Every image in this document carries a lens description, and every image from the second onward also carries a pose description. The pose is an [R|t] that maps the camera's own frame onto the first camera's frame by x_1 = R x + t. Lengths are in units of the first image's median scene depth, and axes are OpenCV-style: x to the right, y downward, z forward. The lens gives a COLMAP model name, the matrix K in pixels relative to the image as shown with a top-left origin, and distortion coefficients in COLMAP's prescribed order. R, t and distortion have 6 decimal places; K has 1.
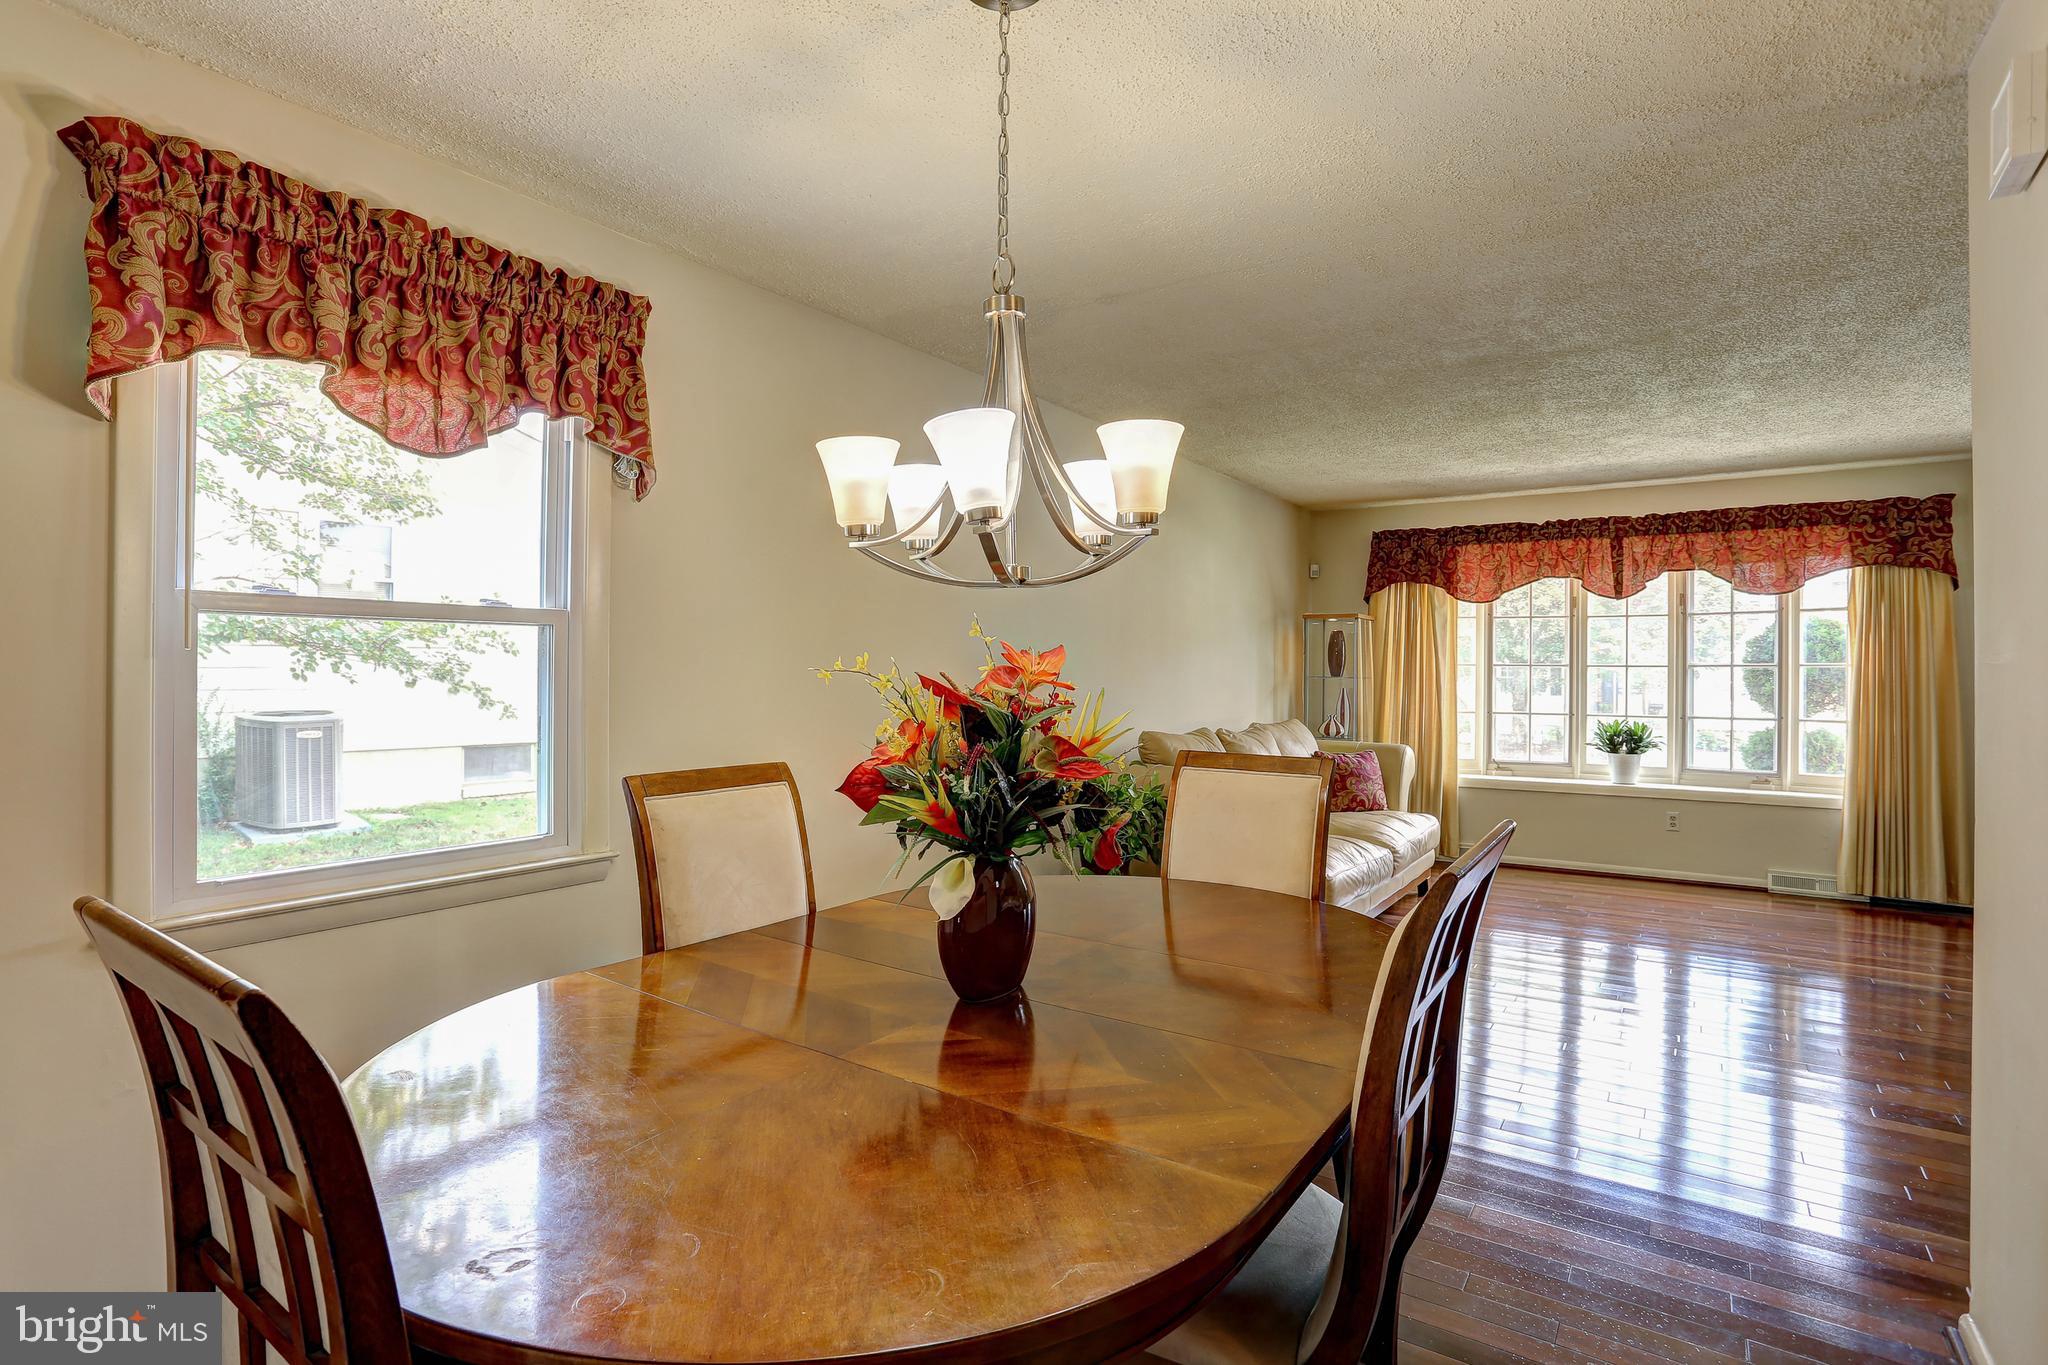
lens RADIAL K [[1012.0, 0, 1020.0], [0, 1012.0, 671.9], [0, 0, 1]] dist [-0.039148, 0.012072]
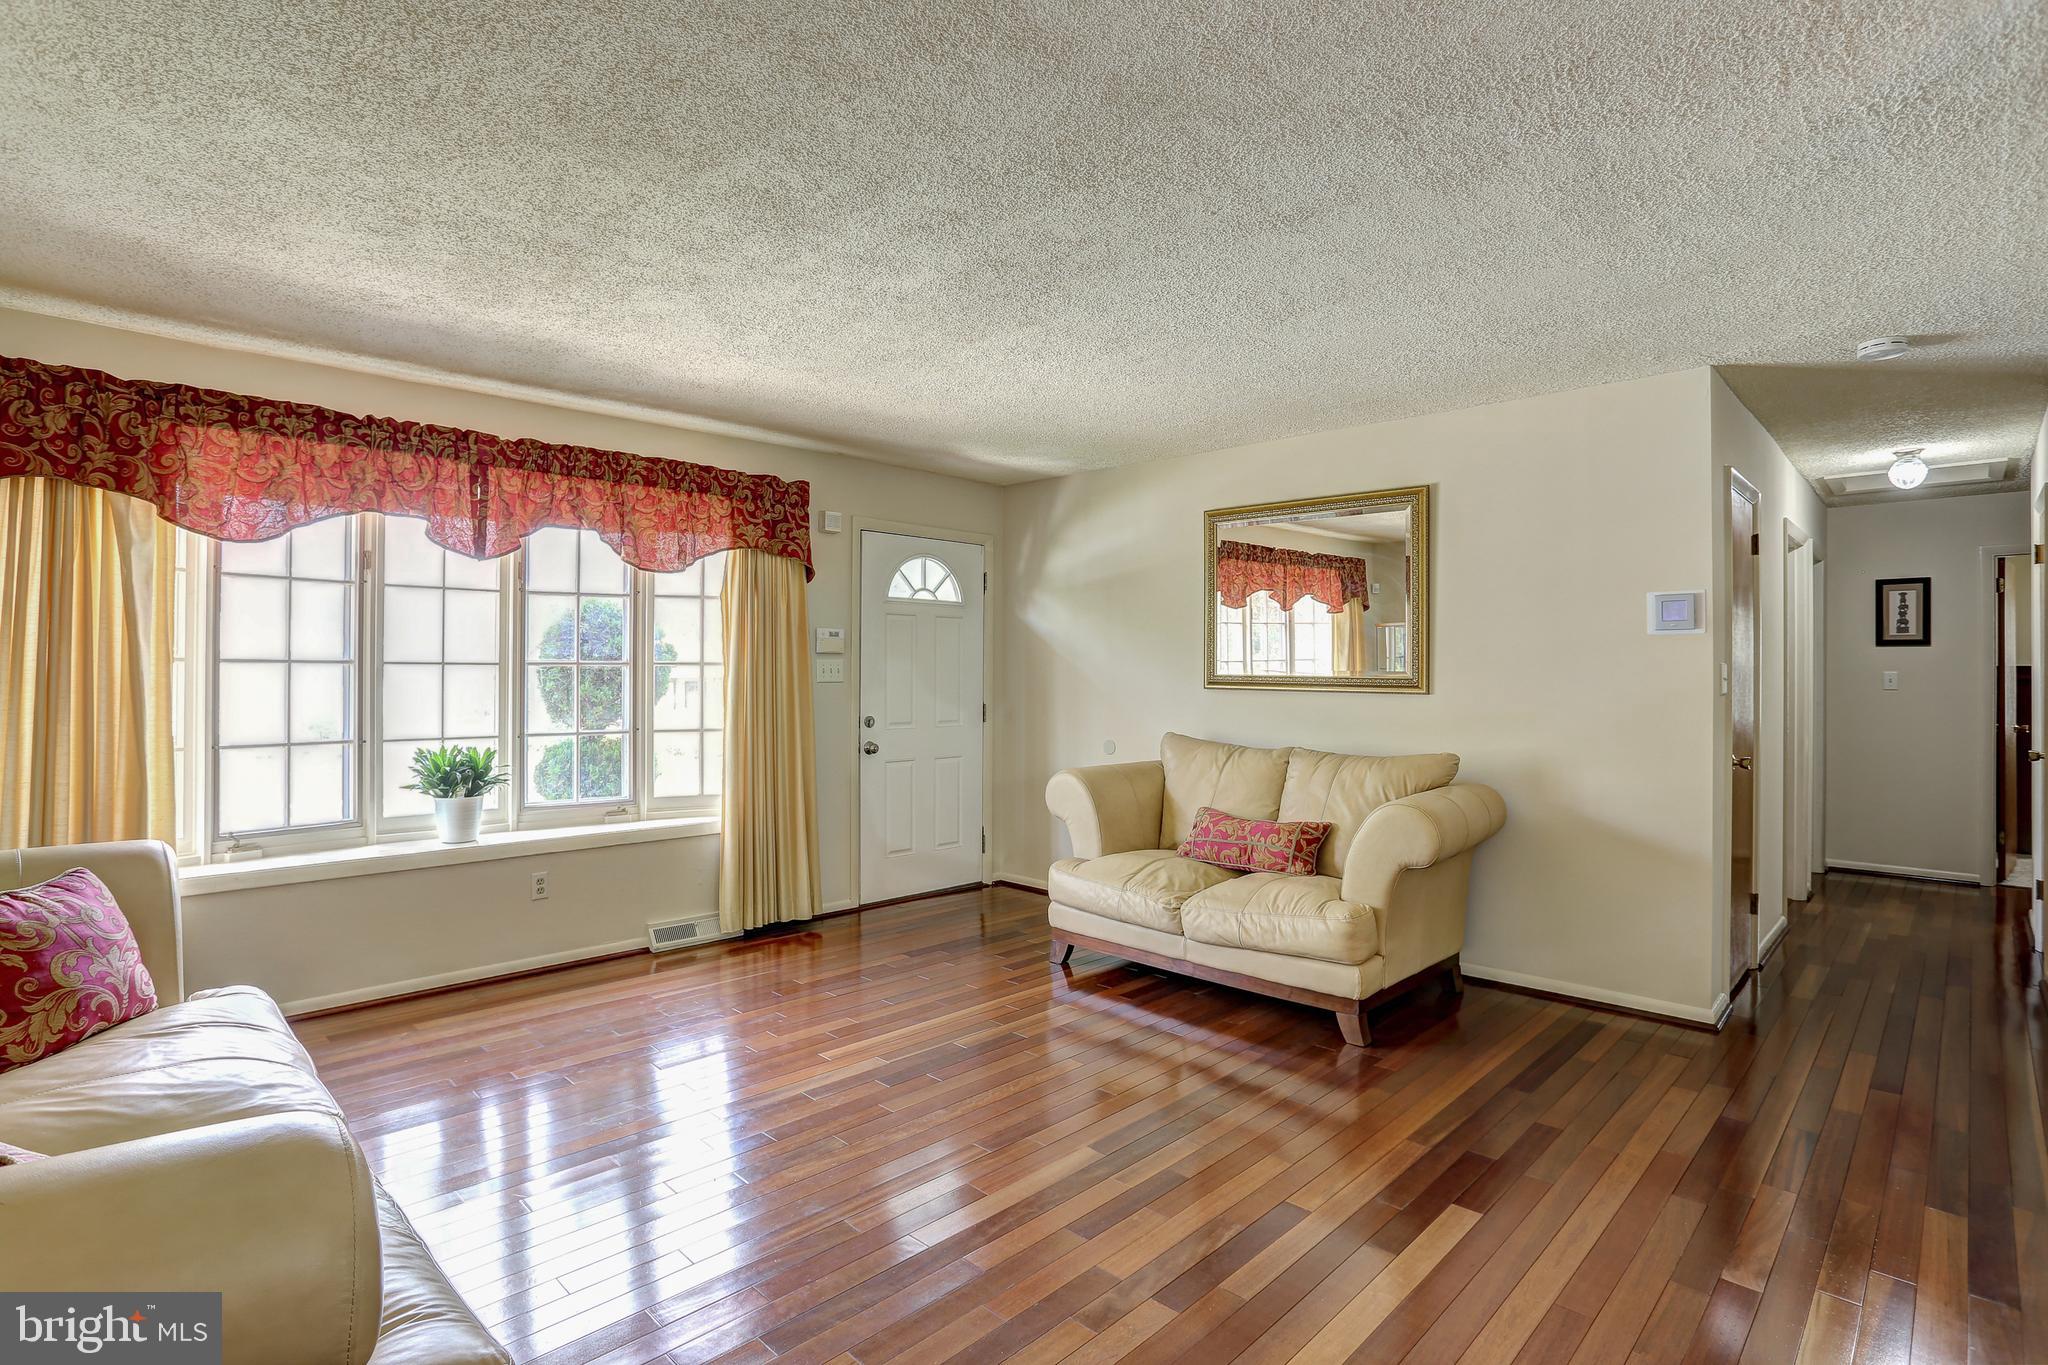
lens RADIAL K [[1012.0, 0, 1015.8], [0, 1012.0, 666.1], [0, 0, 1]] dist [-0.039148, 0.012072]
pose [[0.189644, 0.000349, 0.981853, 0.028841], [0.001481, 0.999999, -0.000641, -0.003171], [-0.981852, 0.001575, 0.189643, 0.541292]]
